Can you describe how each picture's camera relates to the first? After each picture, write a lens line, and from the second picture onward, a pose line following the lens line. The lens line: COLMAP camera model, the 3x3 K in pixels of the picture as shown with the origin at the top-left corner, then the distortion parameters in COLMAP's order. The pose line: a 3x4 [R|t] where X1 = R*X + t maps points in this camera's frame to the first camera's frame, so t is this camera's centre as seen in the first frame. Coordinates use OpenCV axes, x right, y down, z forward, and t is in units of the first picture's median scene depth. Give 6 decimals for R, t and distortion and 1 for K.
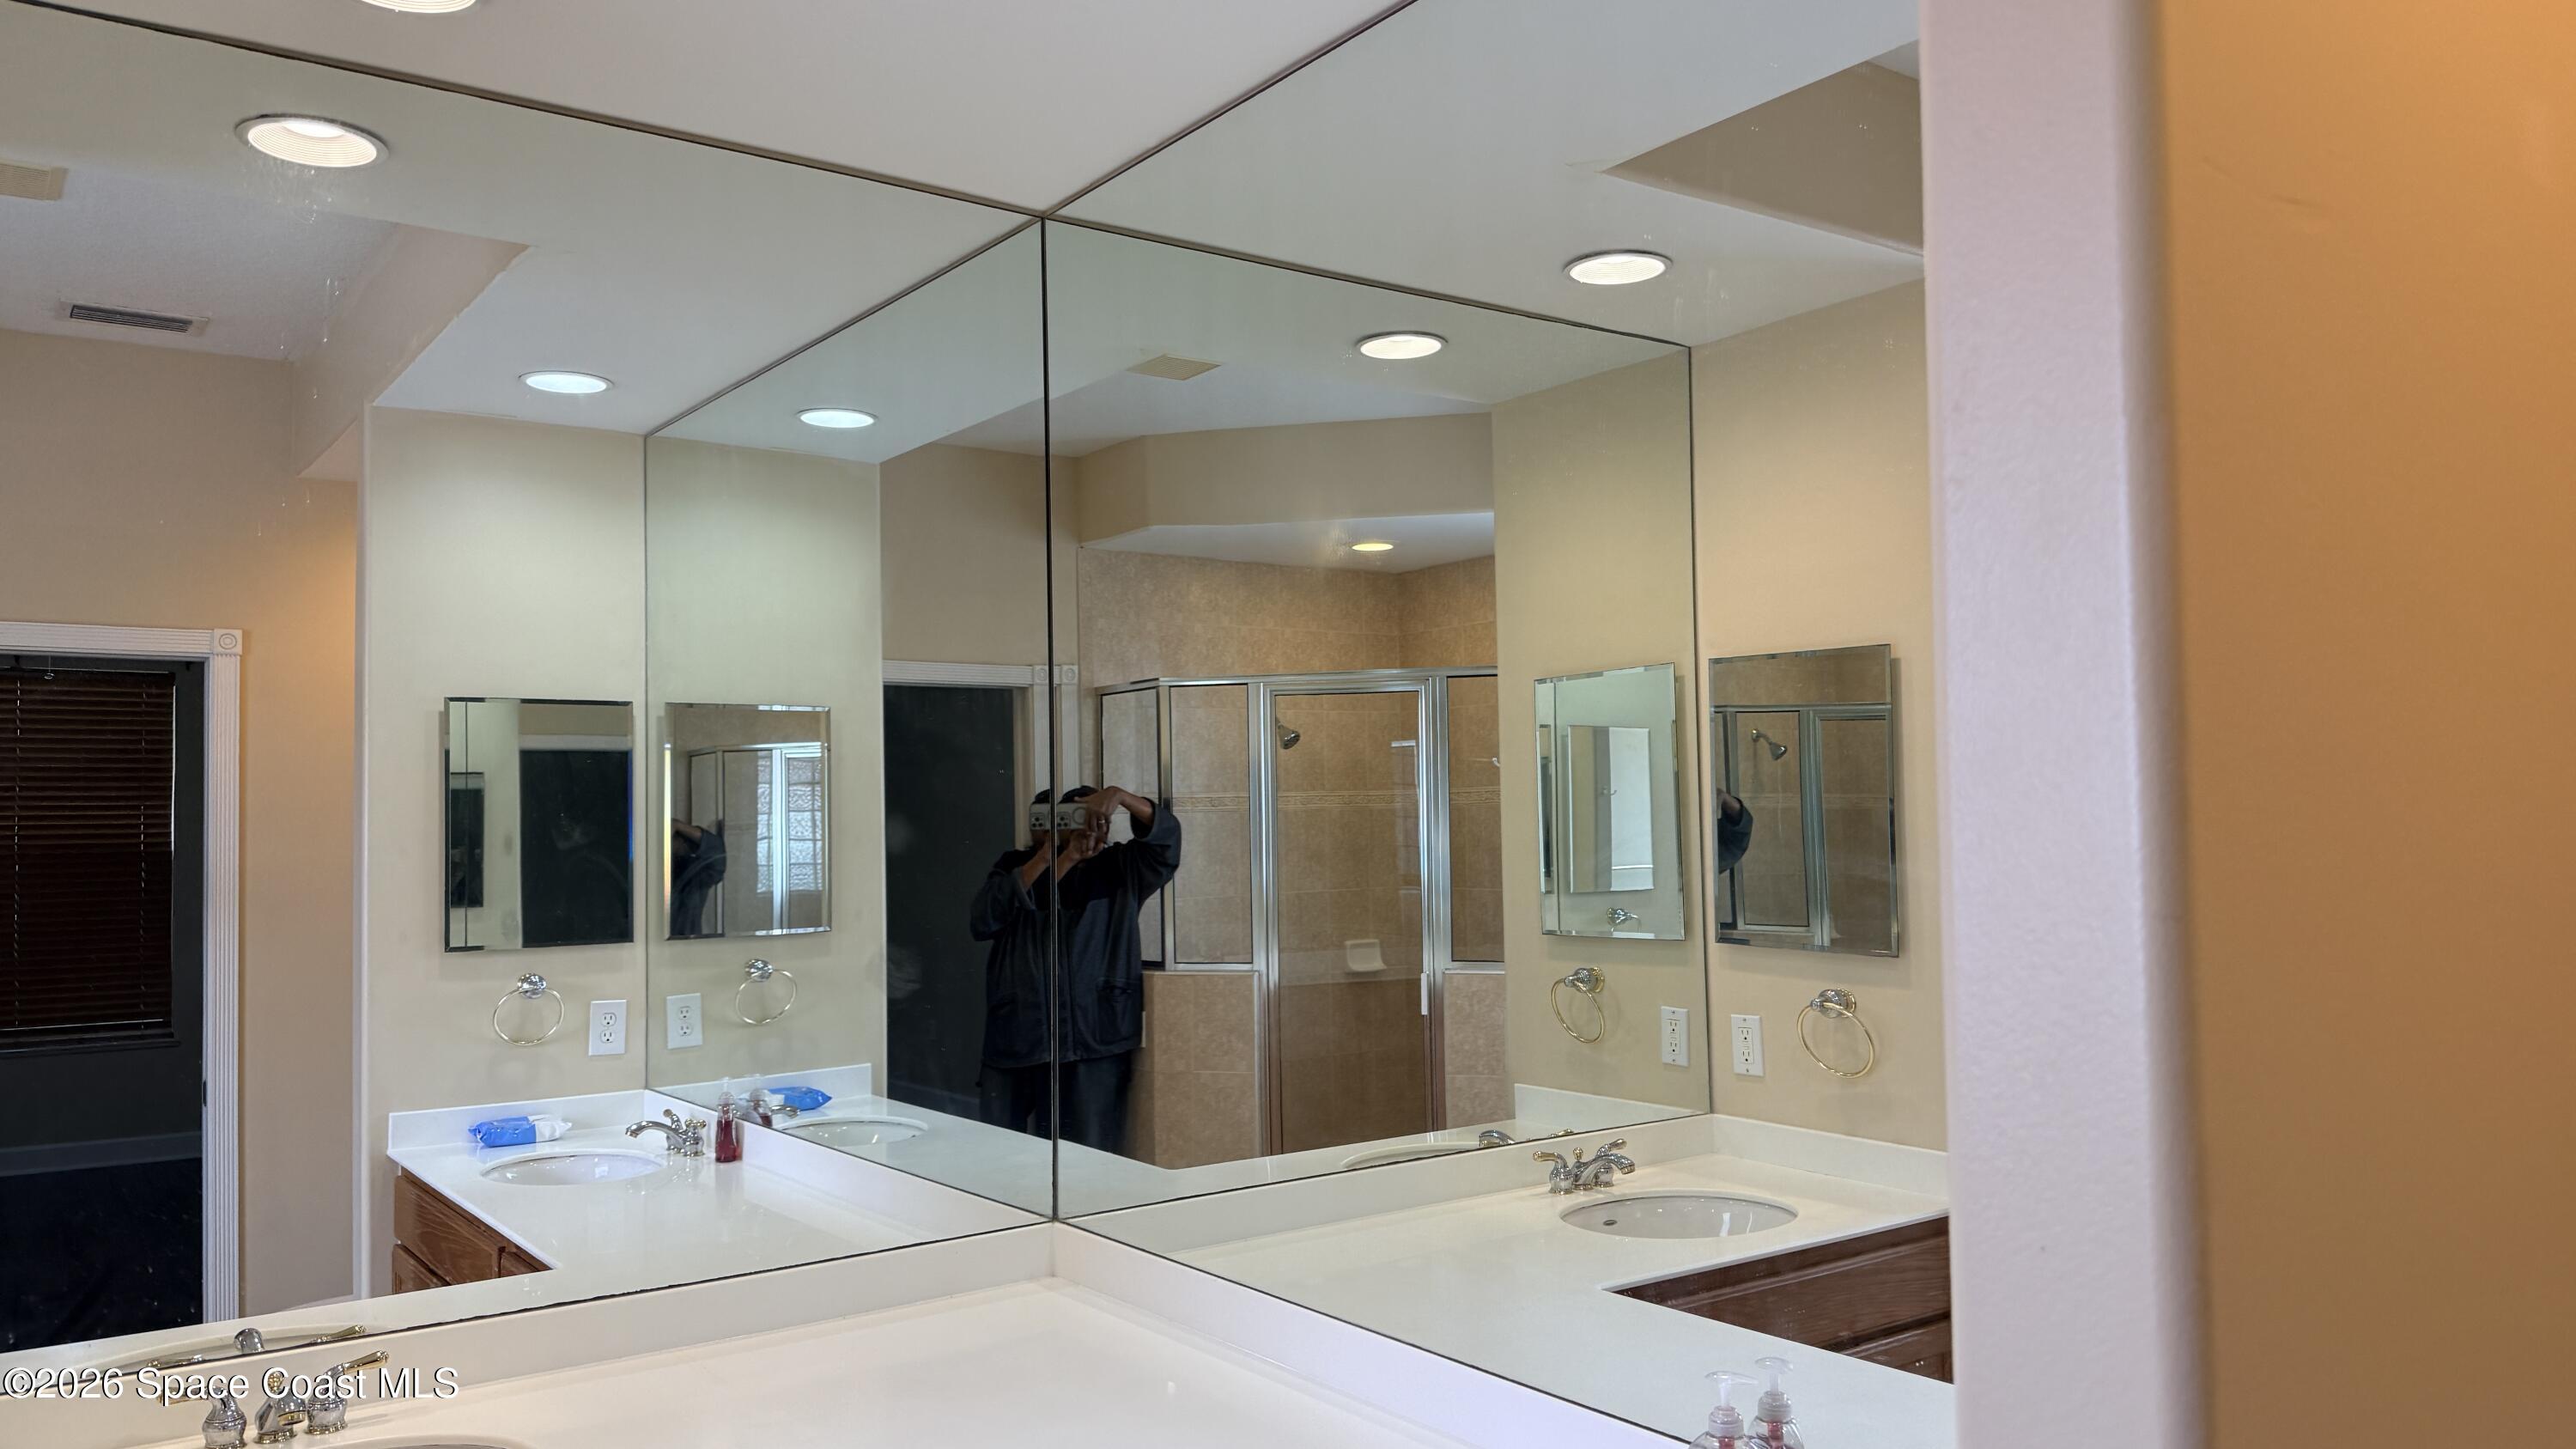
lens RADIAL K [[1813.0, 0, 1301.1], [0, 1813.0, 750.9], [0, 0, 1]] dist [0.055885, -0.107991]
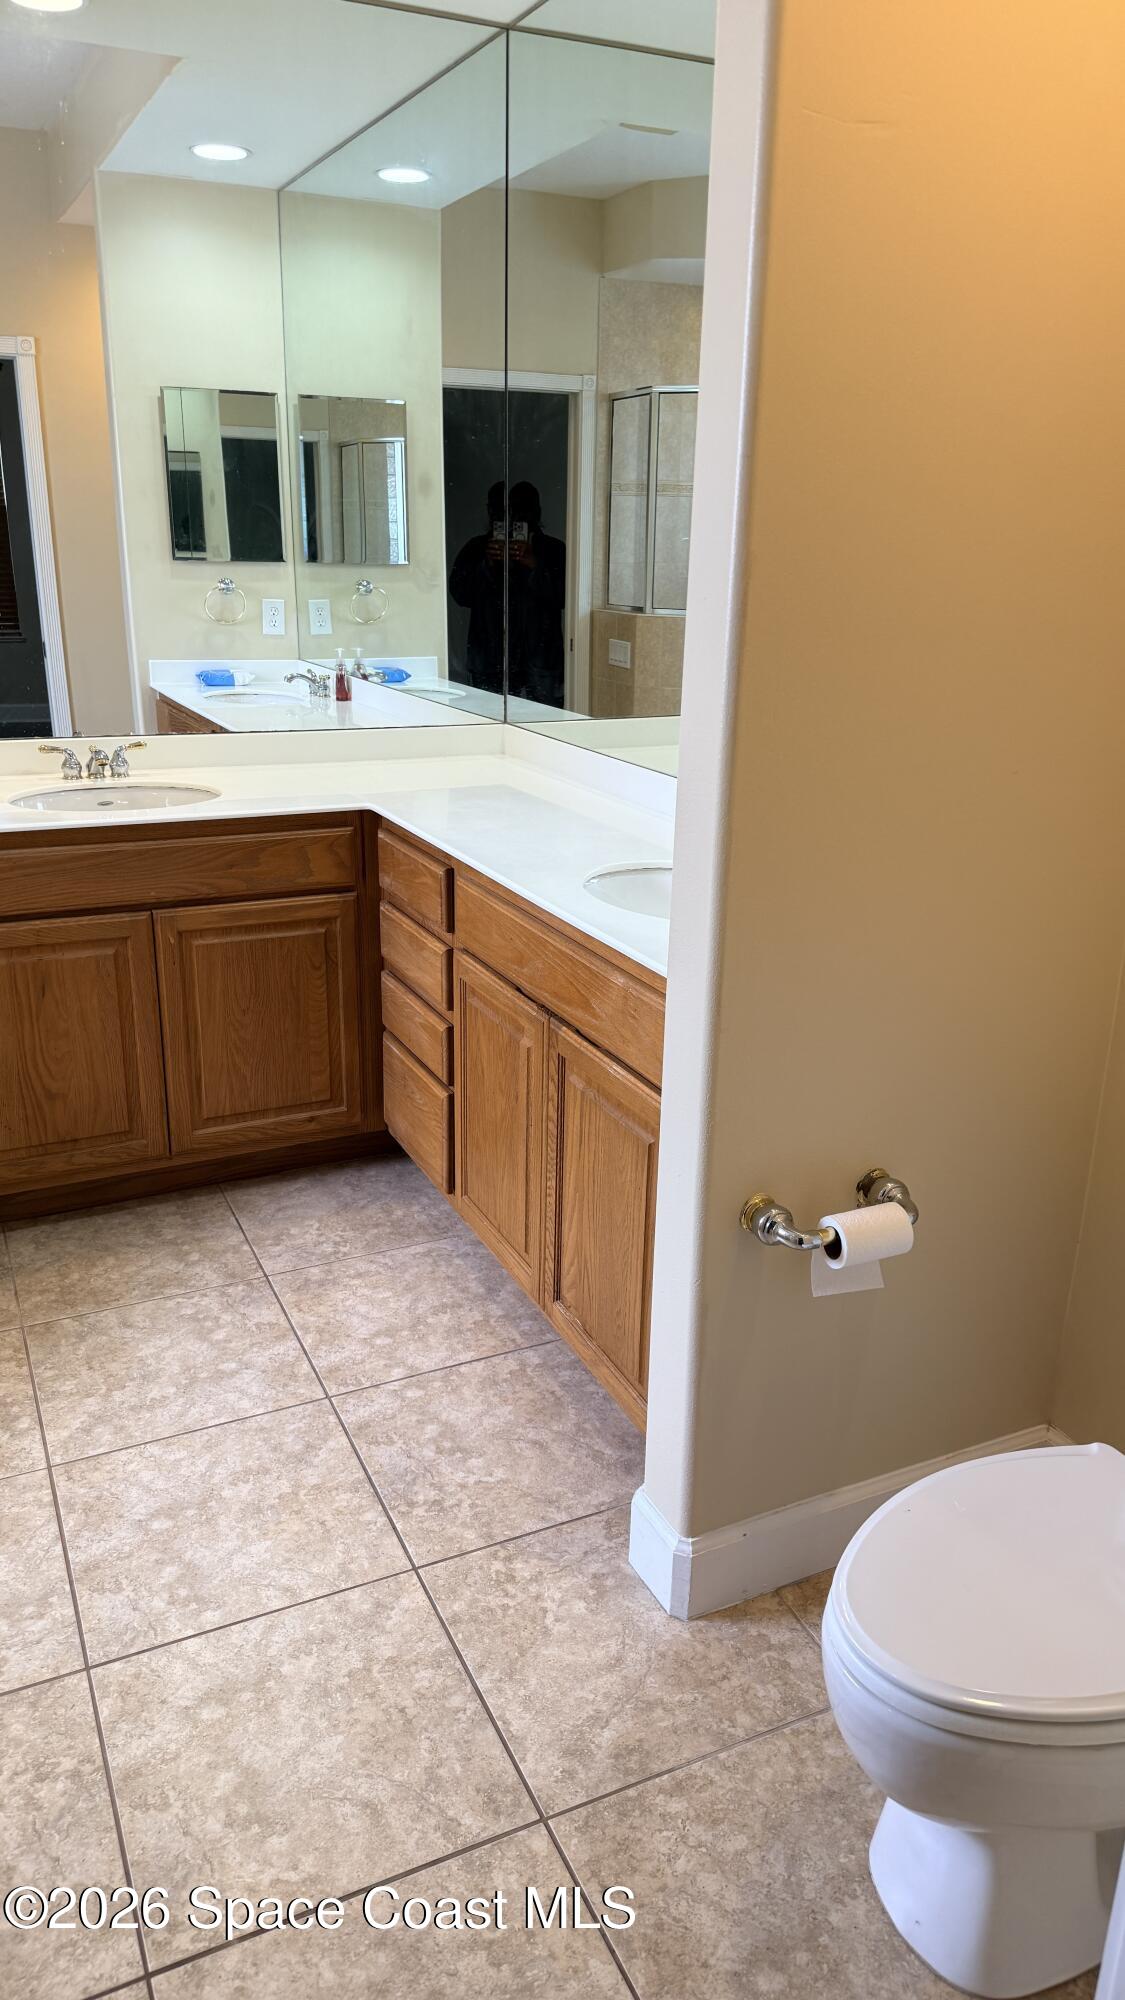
lens RADIAL K [[1410.1, 0, 562.5], [0, 1410.1, 1000.0], [0, 0, 1]] dist [0.102045, -0.127031]
pose [[0.979882, 0.090557, -0.177851, 0.126485], [-0.022361, 0.935338, 0.353048, 0.018494], [0.198322, -0.341968, 0.918546, -0.223131]]
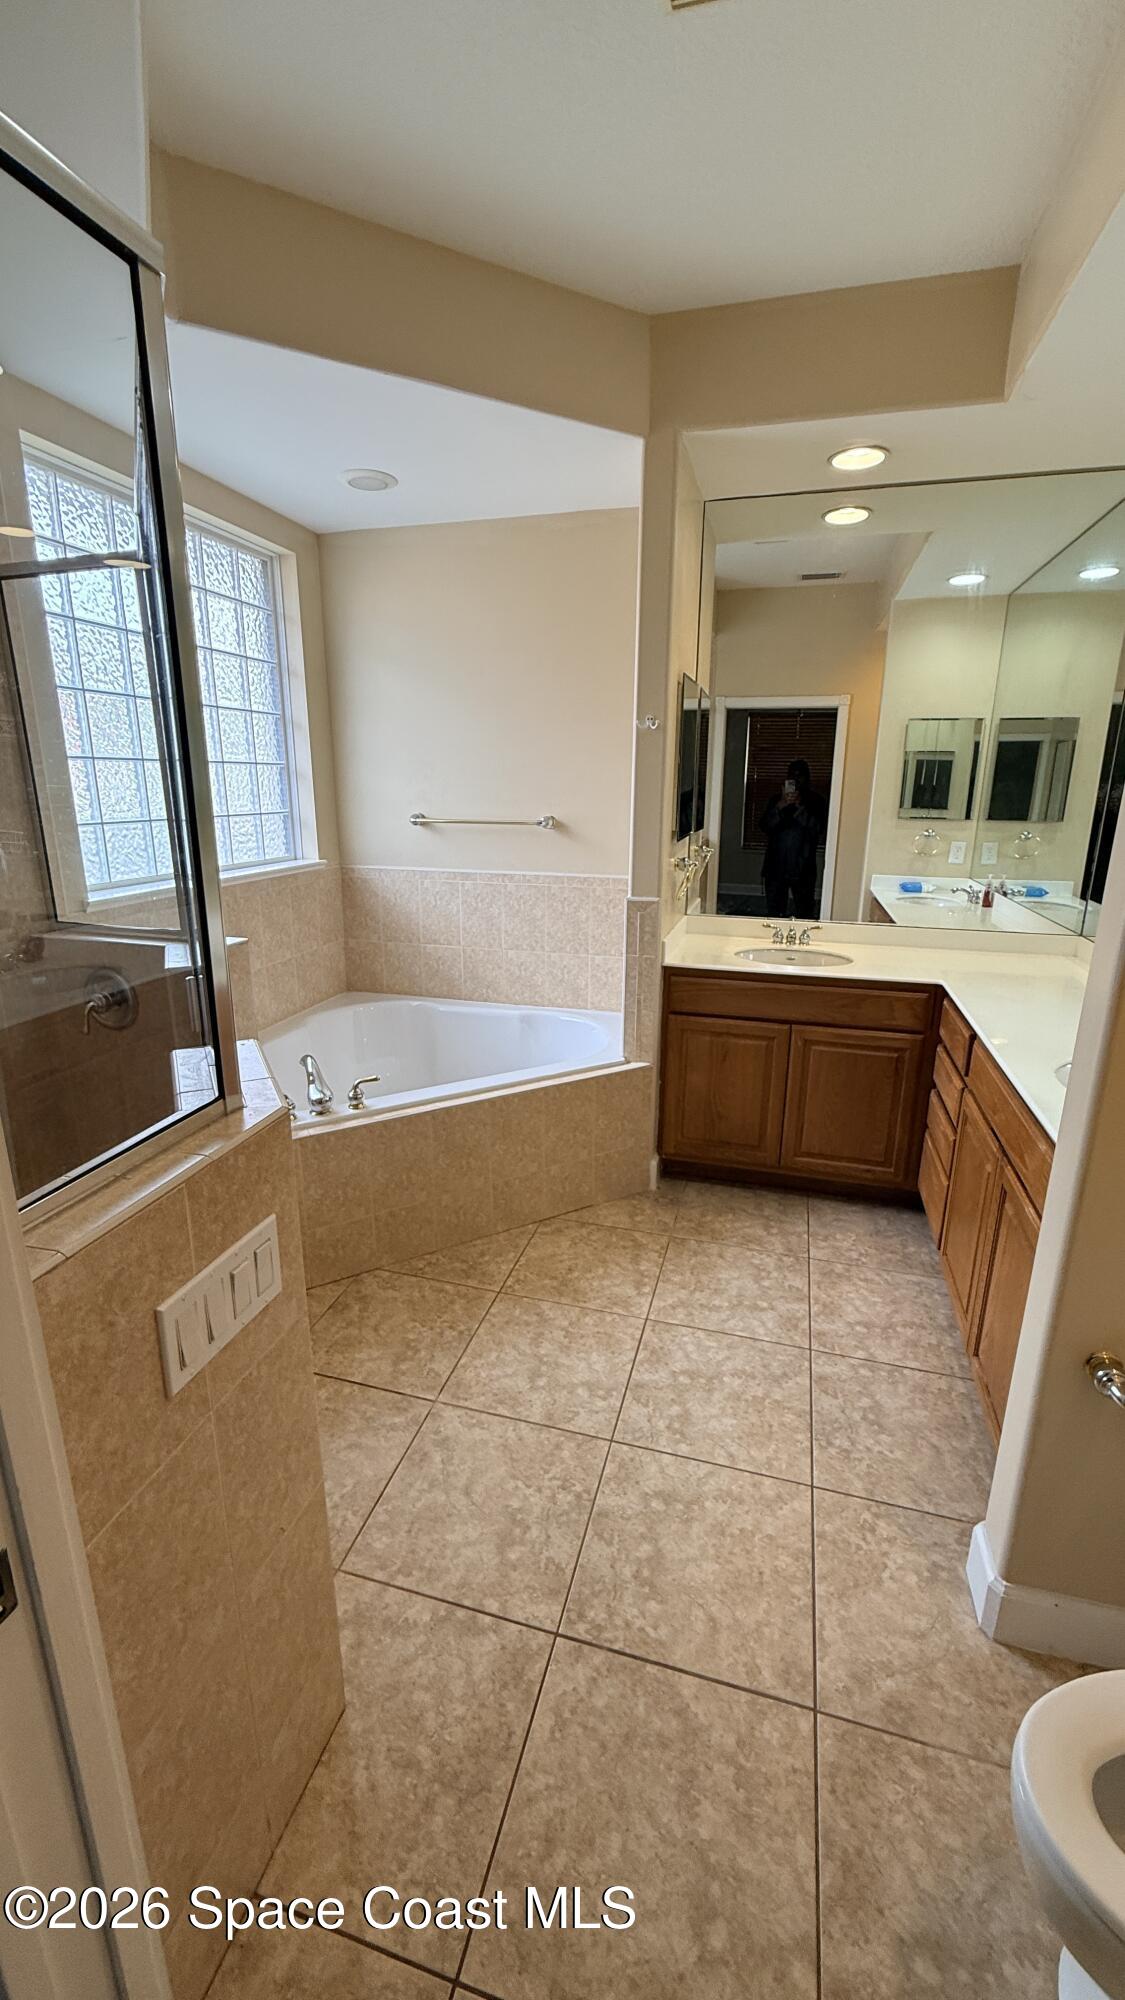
lens RADIAL K [[803.3, 0, 570.5], [0, 803.3, 1002.2], [0, 0, 1]] dist [0.011483, -0.000642]
pose [[0.616313, 0.230115, -0.753131, 0.194507], [0.010983, 0.953750, 0.300401, 0.004704], [0.787425, -0.193413, 0.585281, -0.139580]]
